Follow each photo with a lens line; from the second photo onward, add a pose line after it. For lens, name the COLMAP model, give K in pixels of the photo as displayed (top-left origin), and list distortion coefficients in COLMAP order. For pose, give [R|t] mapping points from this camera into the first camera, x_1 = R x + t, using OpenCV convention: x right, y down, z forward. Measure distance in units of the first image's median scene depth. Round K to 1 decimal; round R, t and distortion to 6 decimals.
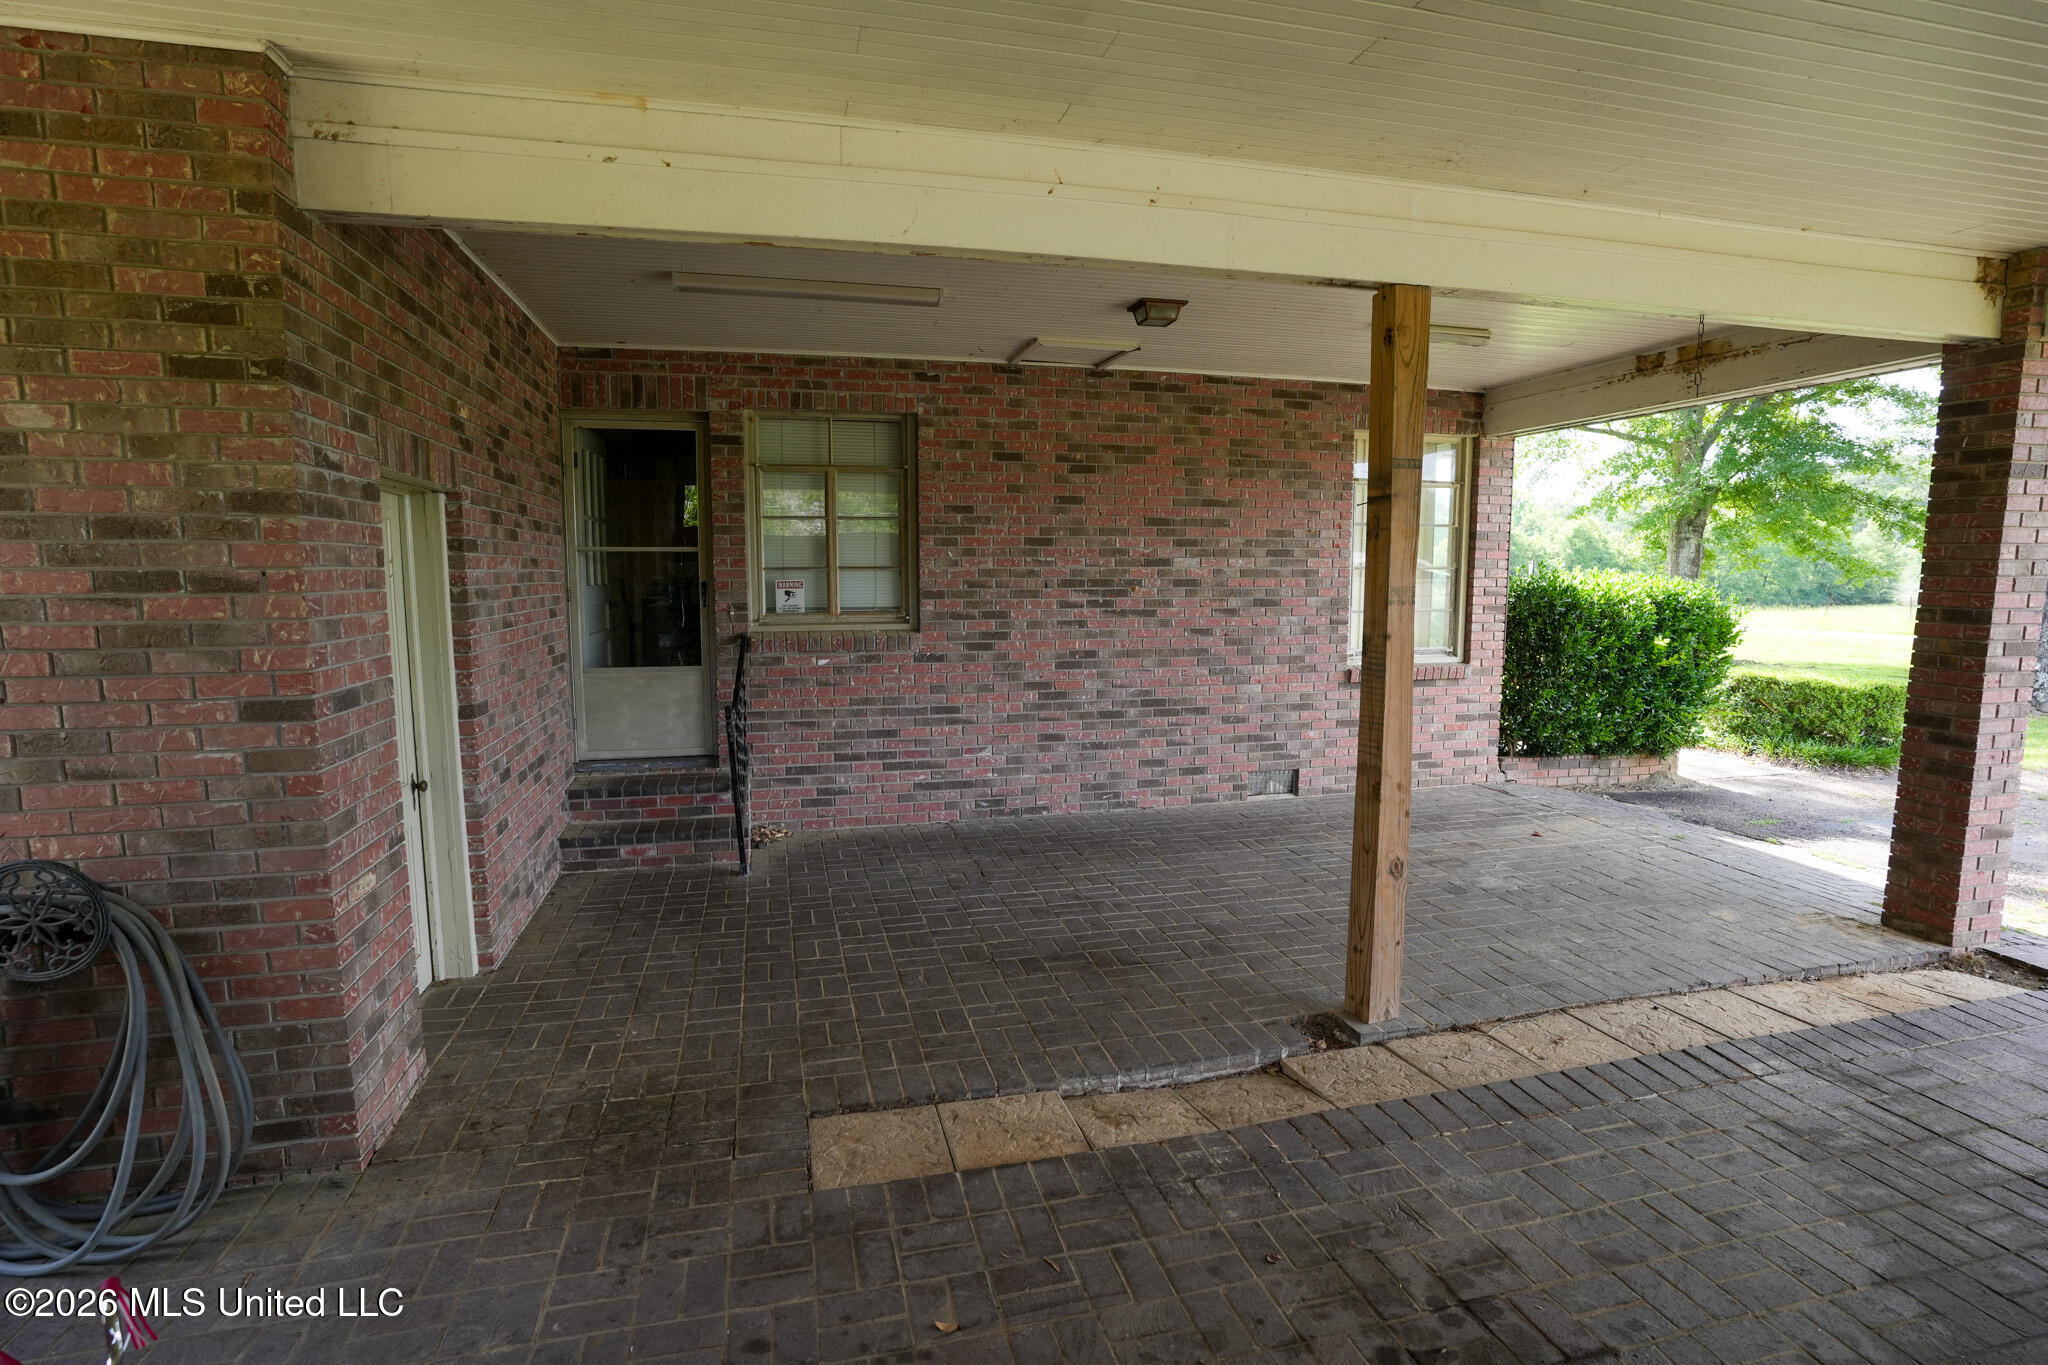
lens RADIAL K [[1001.9, 0, 1033.6], [0, 1001.9, 686.4], [0, 0, 1]] dist [-0.068400, 0.030152]
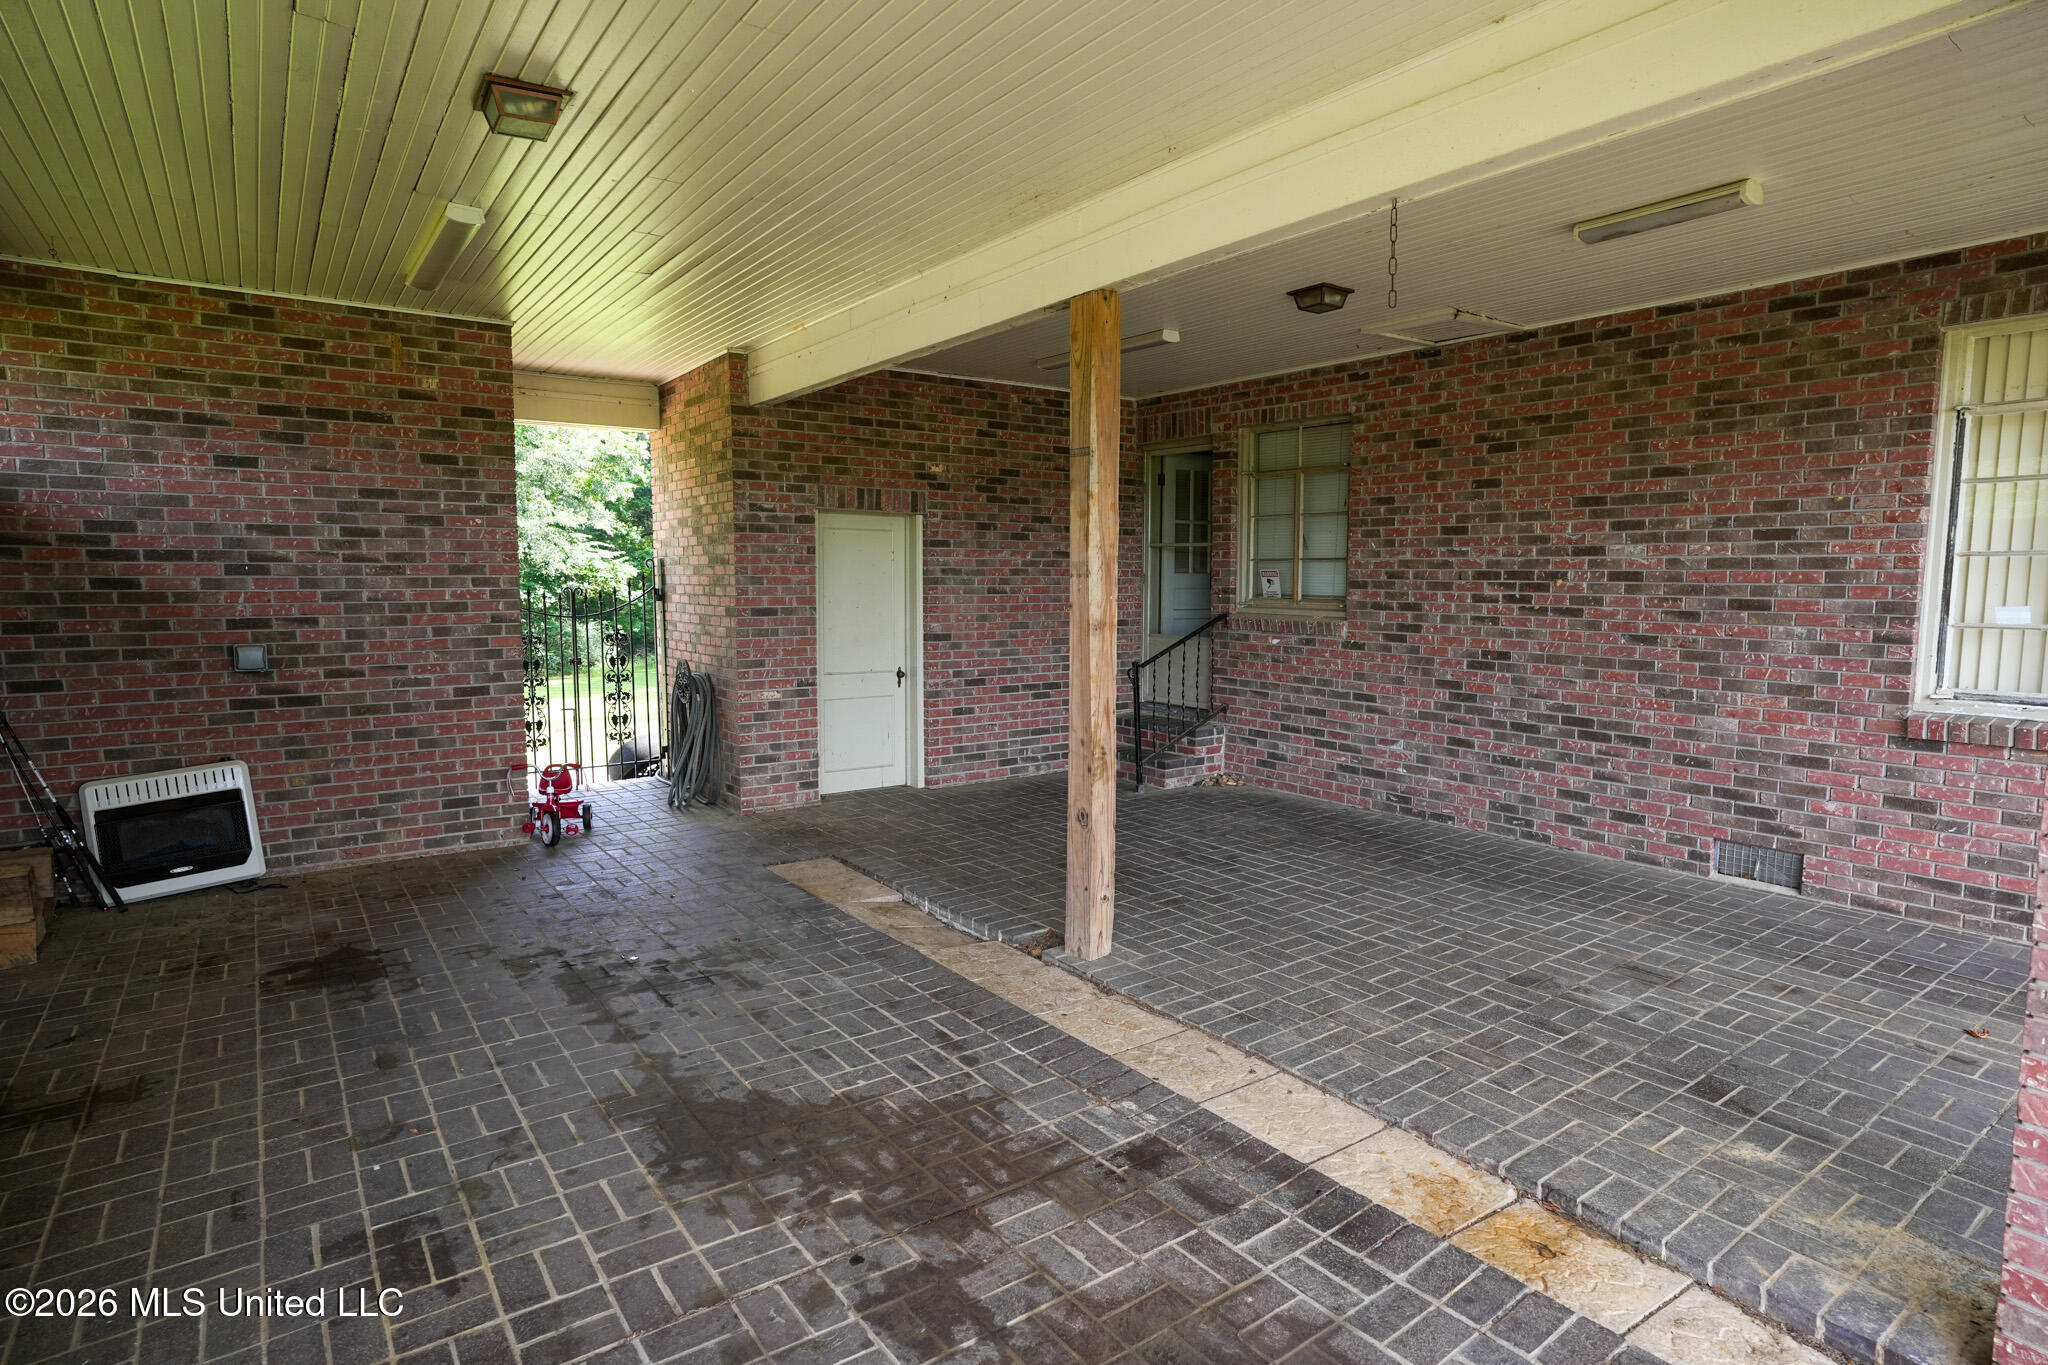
lens RADIAL K [[1074.6, 0, 1027.1], [0, 1074.6, 689.9], [0, 0, 1]] dist [-0.035296, 0.011497]
pose [[0.375947, 0.102097, -0.920999, 0.784788], [-0.112956, 0.991549, 0.063810, -0.015052], [0.919731, 0.080044, 0.384303, 0.257640]]
